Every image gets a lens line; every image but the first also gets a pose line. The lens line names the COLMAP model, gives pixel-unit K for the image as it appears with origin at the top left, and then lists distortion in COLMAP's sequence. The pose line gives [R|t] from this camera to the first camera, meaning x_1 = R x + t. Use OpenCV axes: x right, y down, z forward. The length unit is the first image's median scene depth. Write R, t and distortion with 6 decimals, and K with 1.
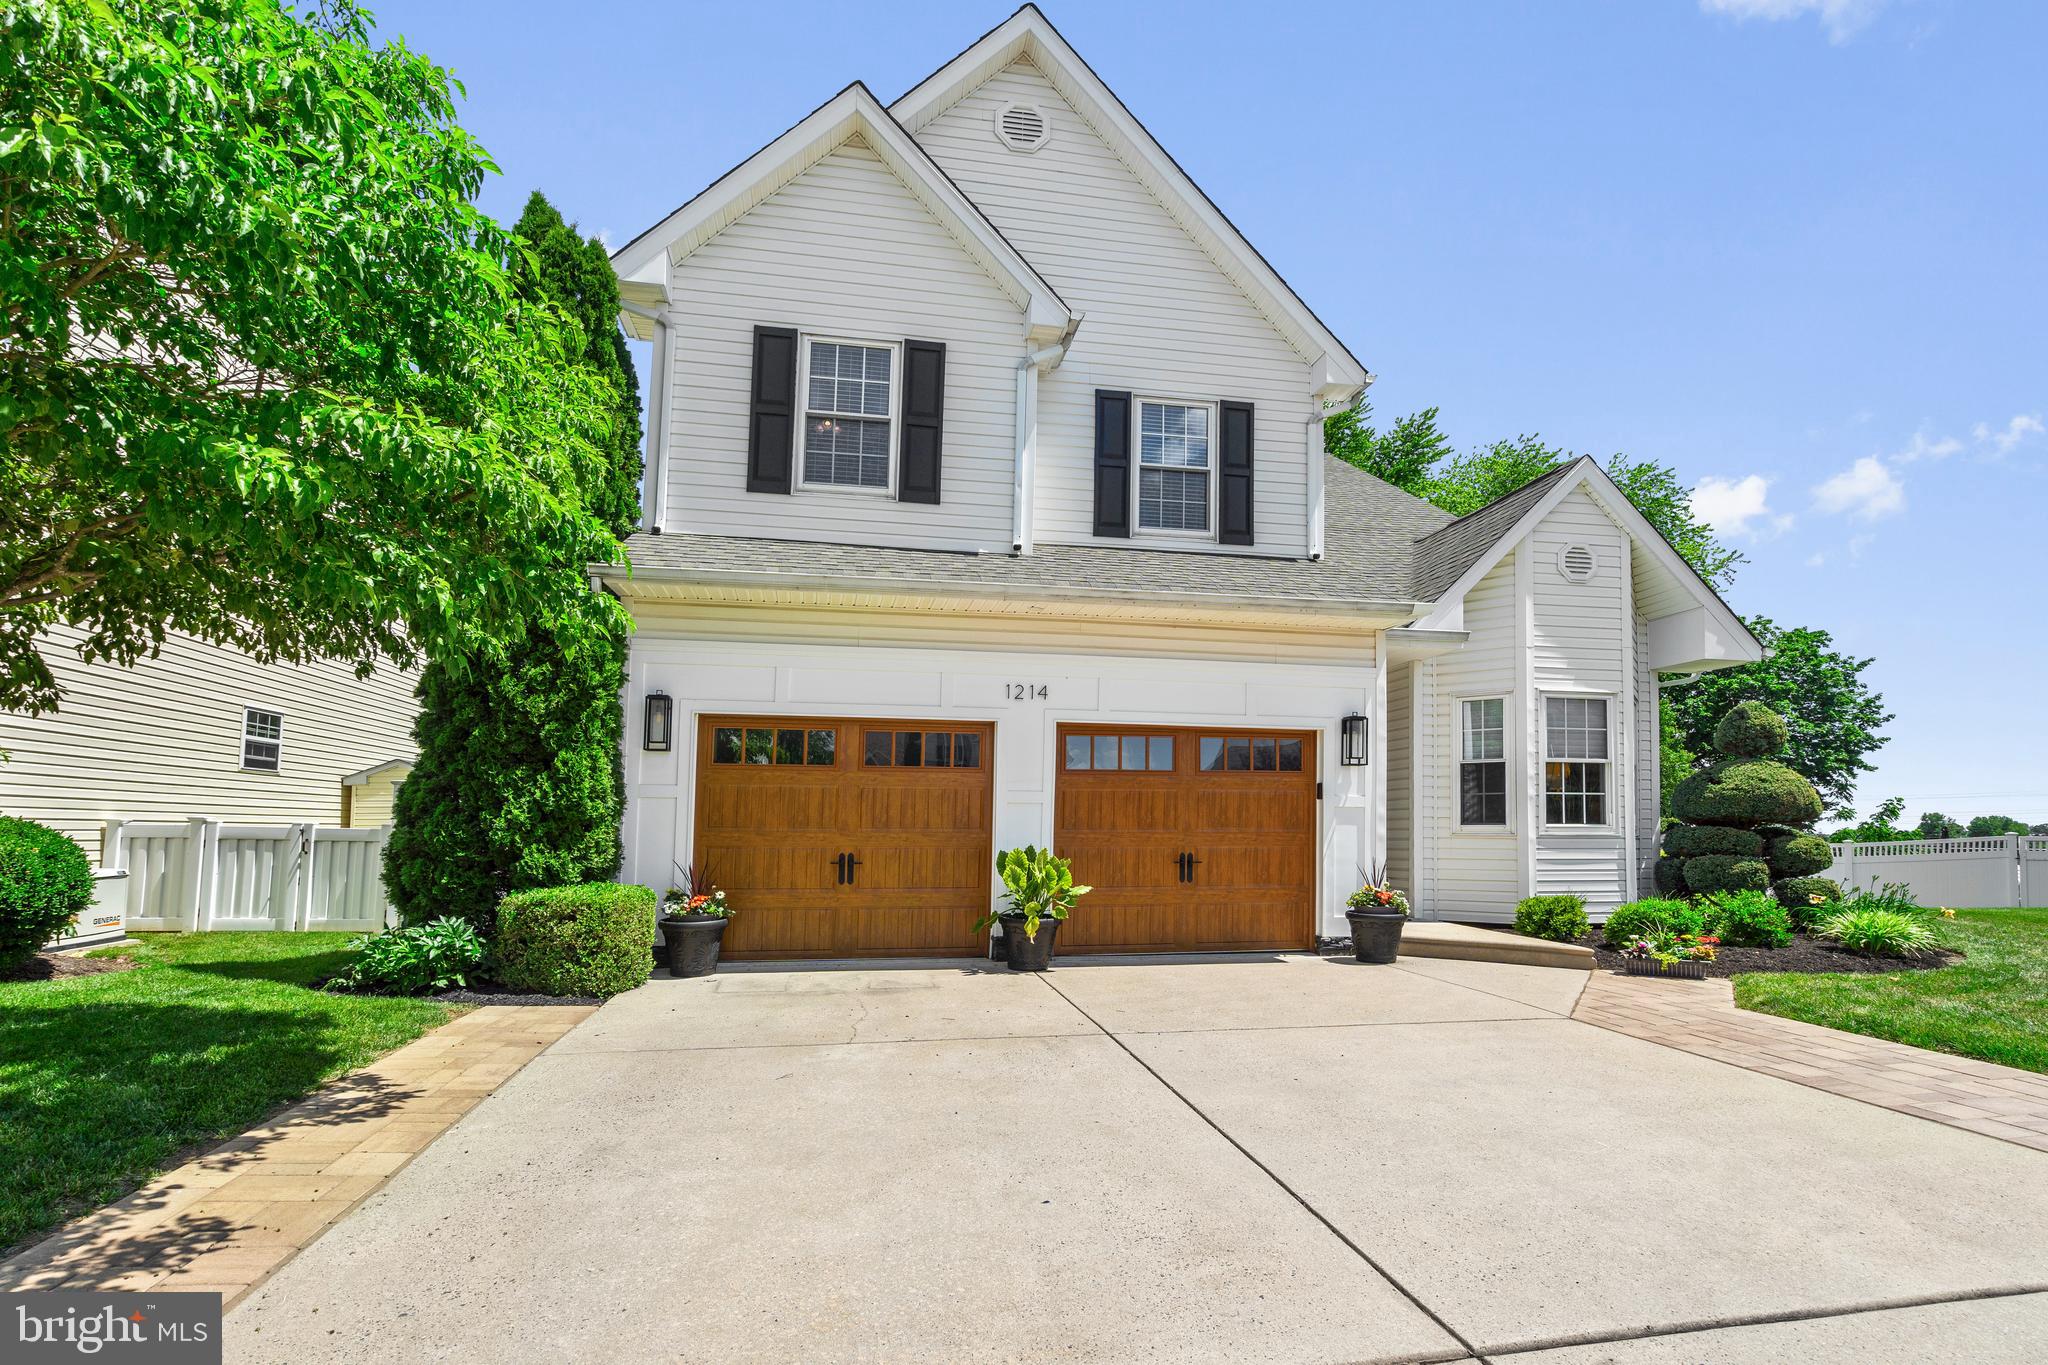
lens RADIAL K [[915.0, 0, 994.4], [0, 915.0, 786.5], [0, 0, 1]] dist [-0.003019, 0.000568]
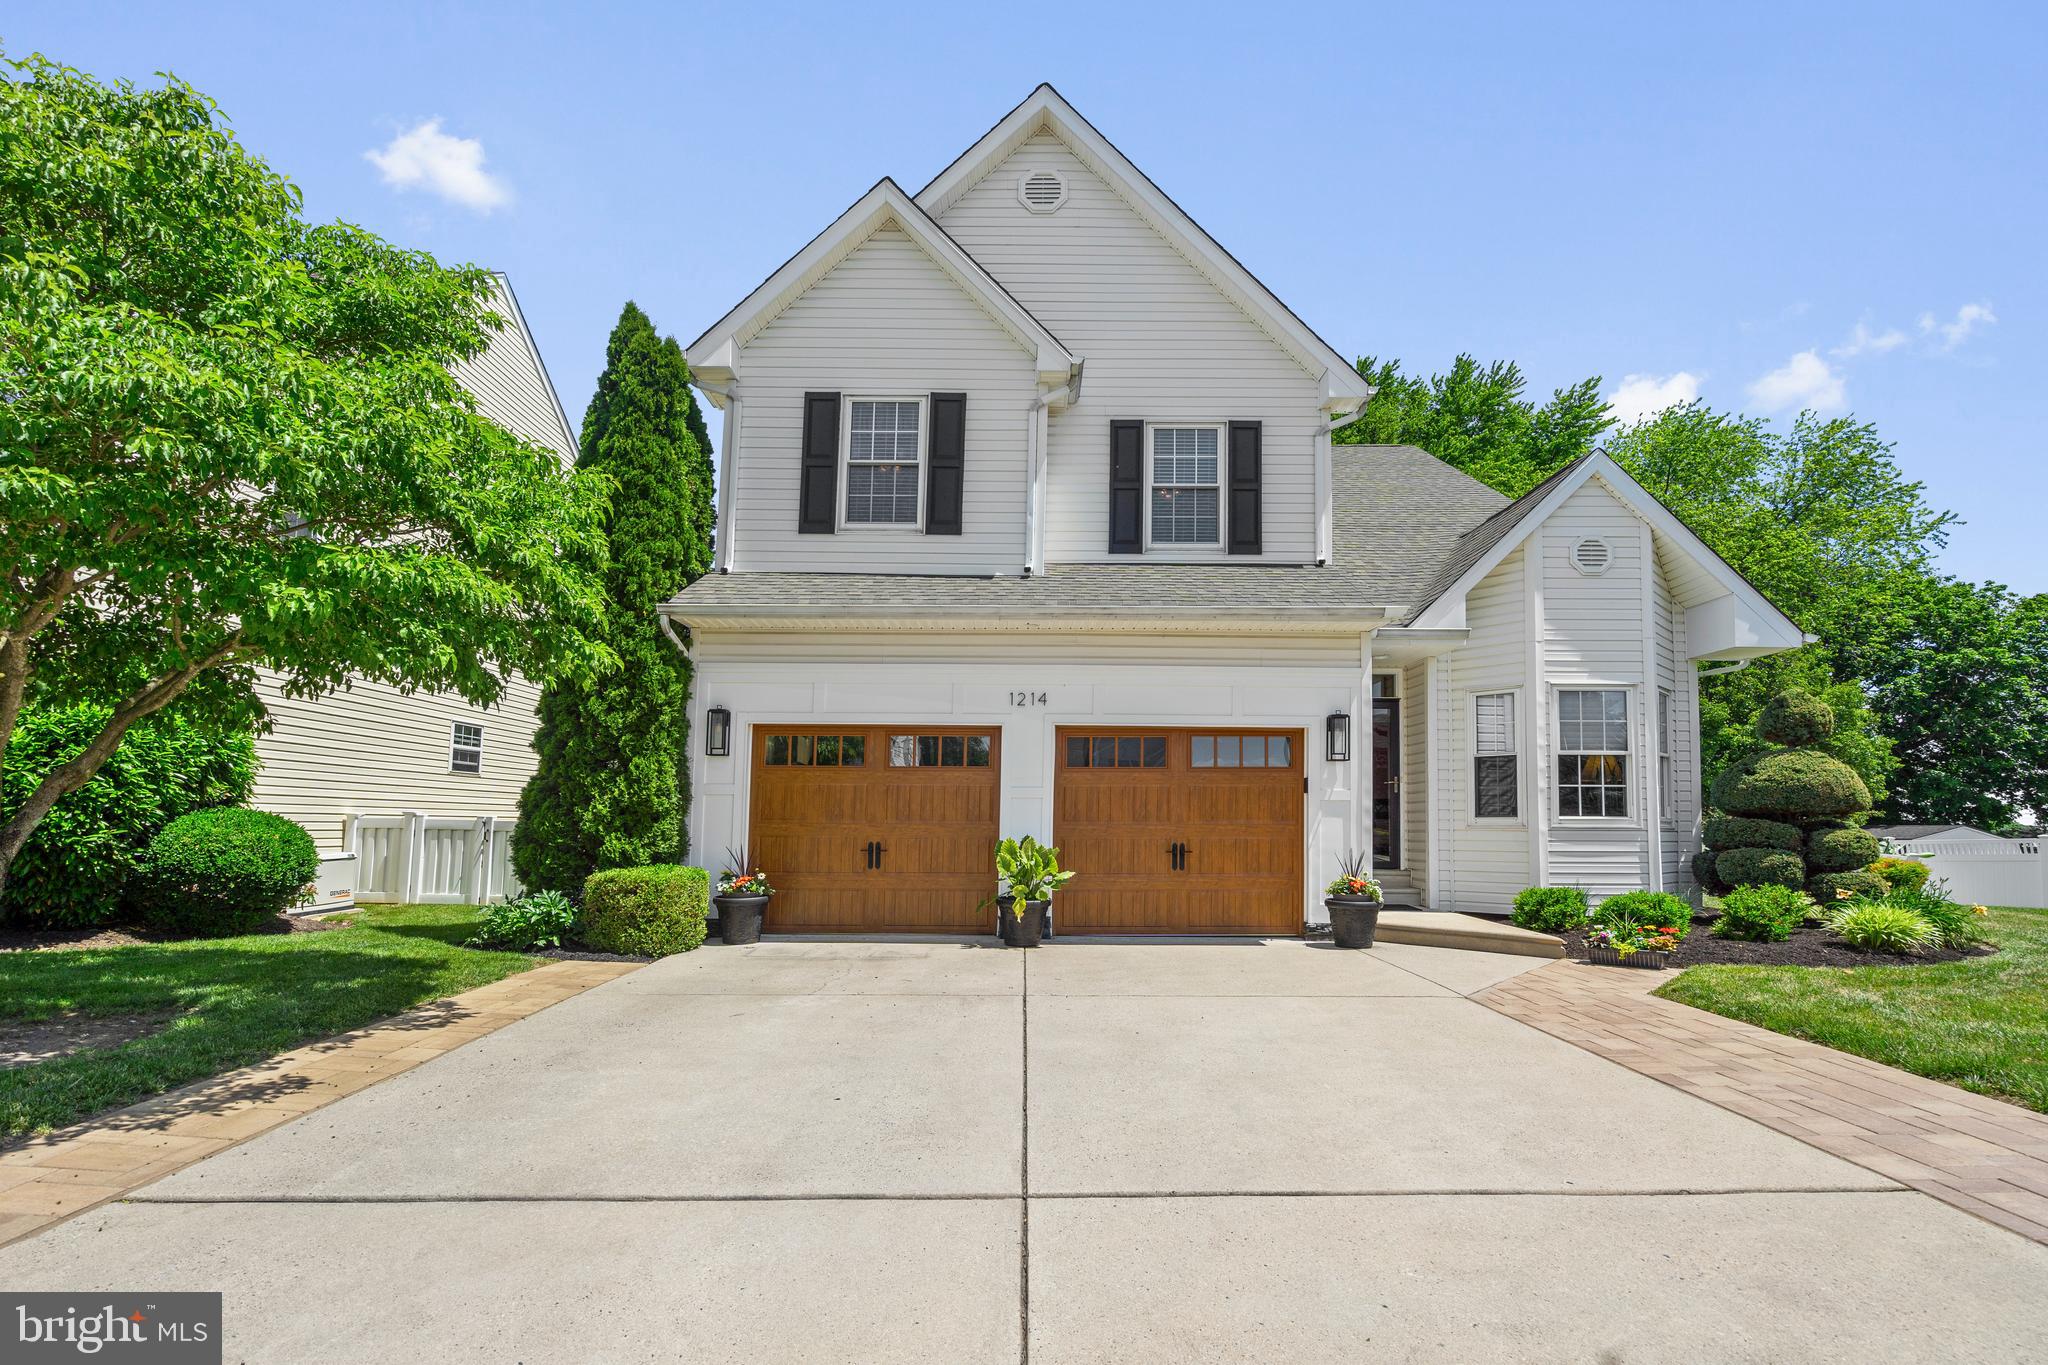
lens RADIAL K [[919.8, 0, 1022.7], [0, 919.8, 765.1], [0, 0, 1]] dist [-0.003062, -0.000007]
pose [[0.984221, -0.010461, -0.176631, 0.219443], [0.007406, 0.999812, -0.017945, -0.001731], [0.176786, 0.016353, 0.984113, -0.107250]]
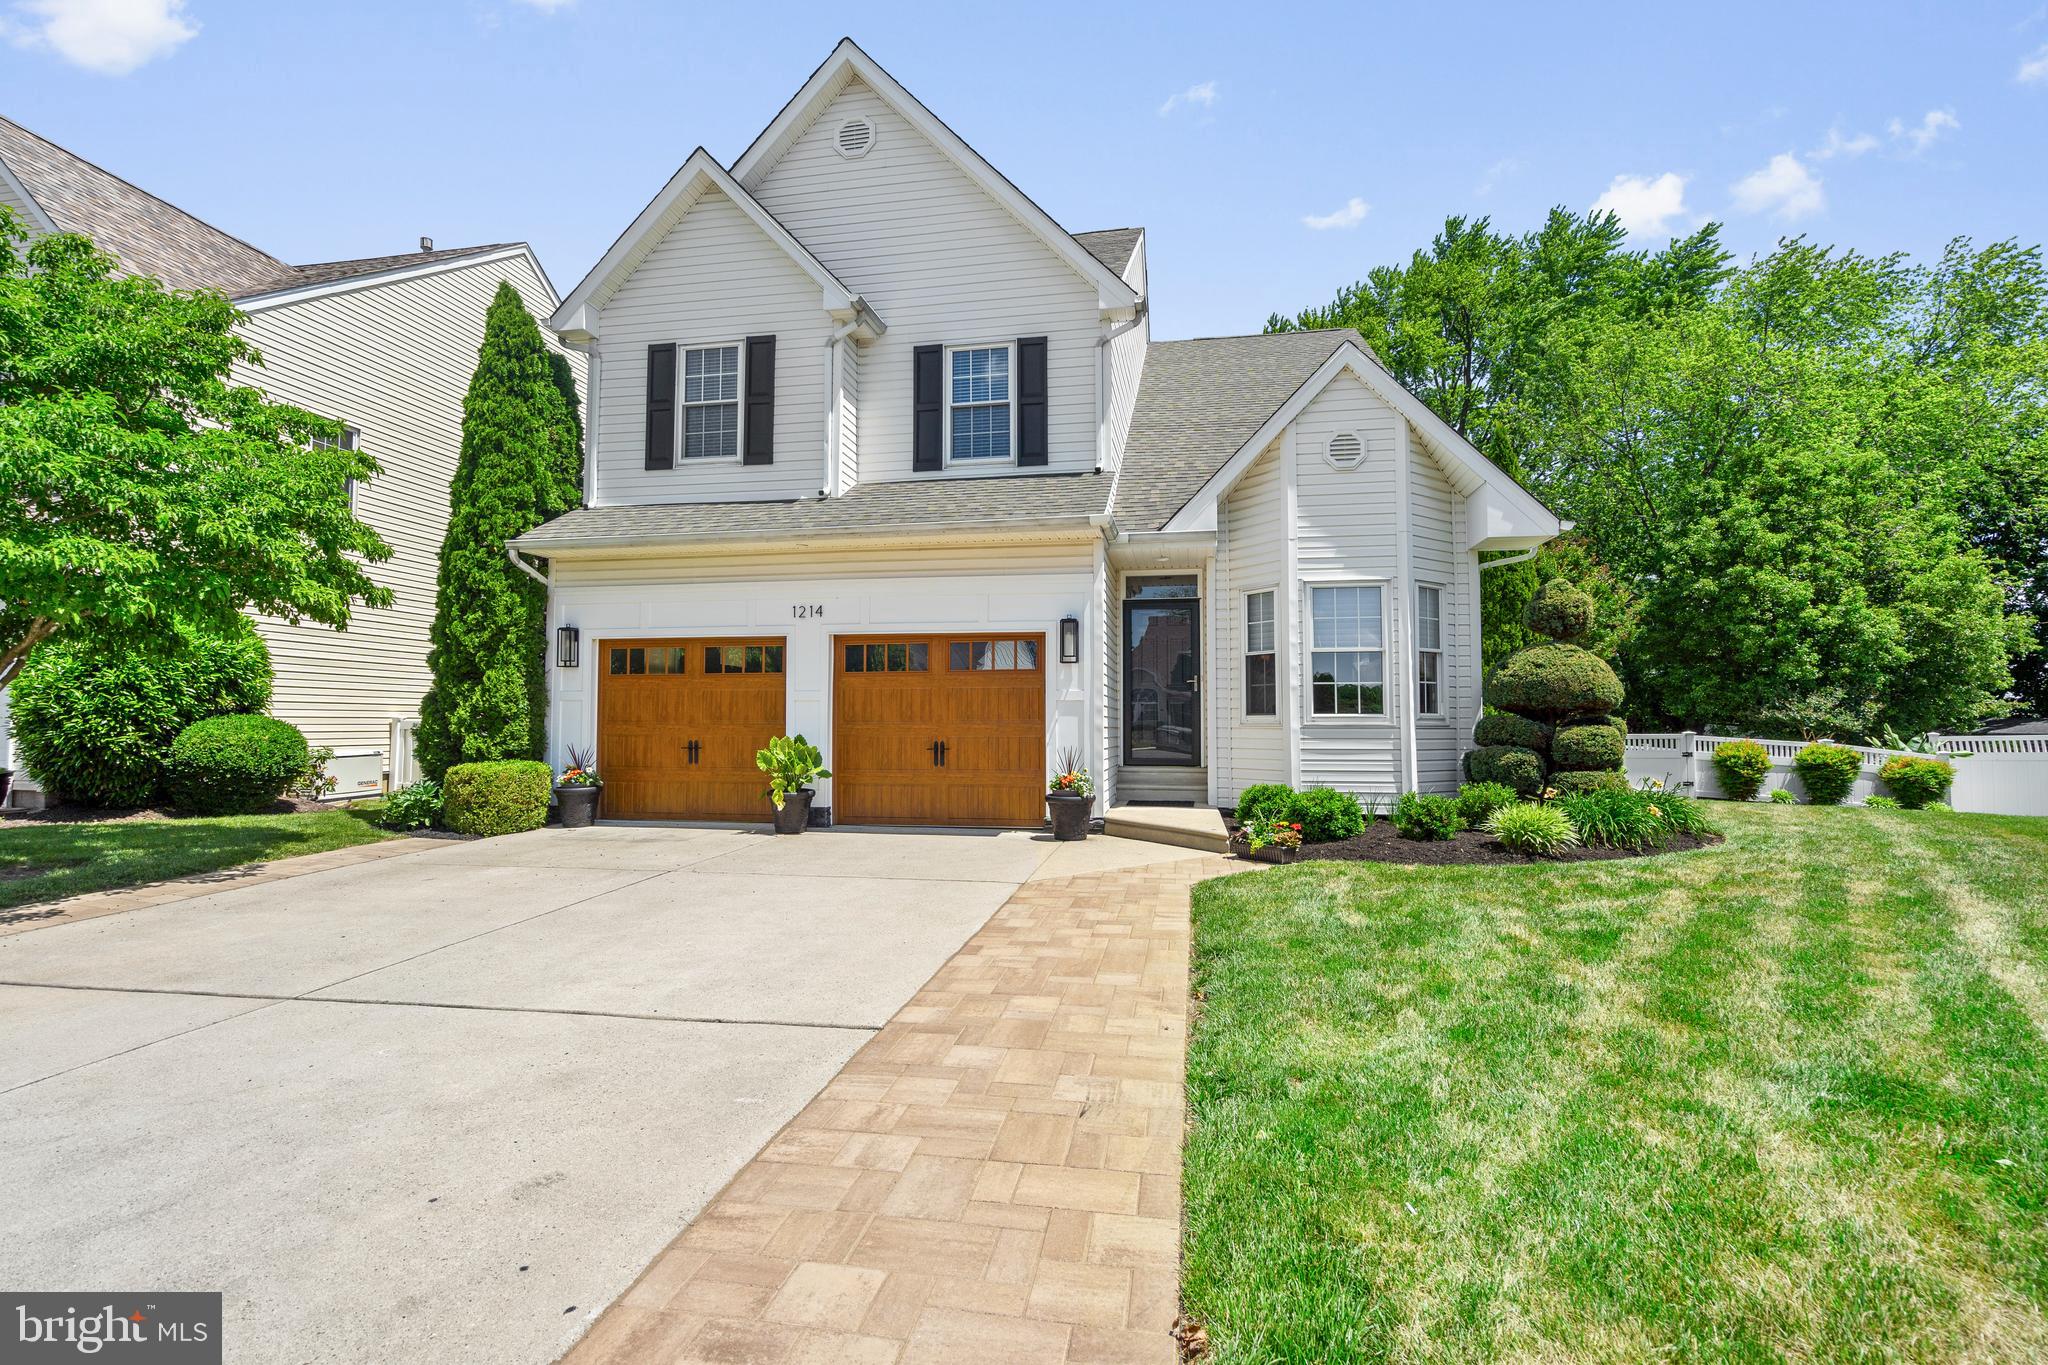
lens RADIAL K [[929.6, 0, 1024.0], [0, 929.6, 682.5], [0, 0, 1]] dist [-0.004706, 0.000832]
pose [[0.932920, -0.019696, -0.359546, 0.735962], [0.021881, 0.999759, 0.002006, -0.002857], [0.359419, -0.009739, 0.933125, -0.073197]]
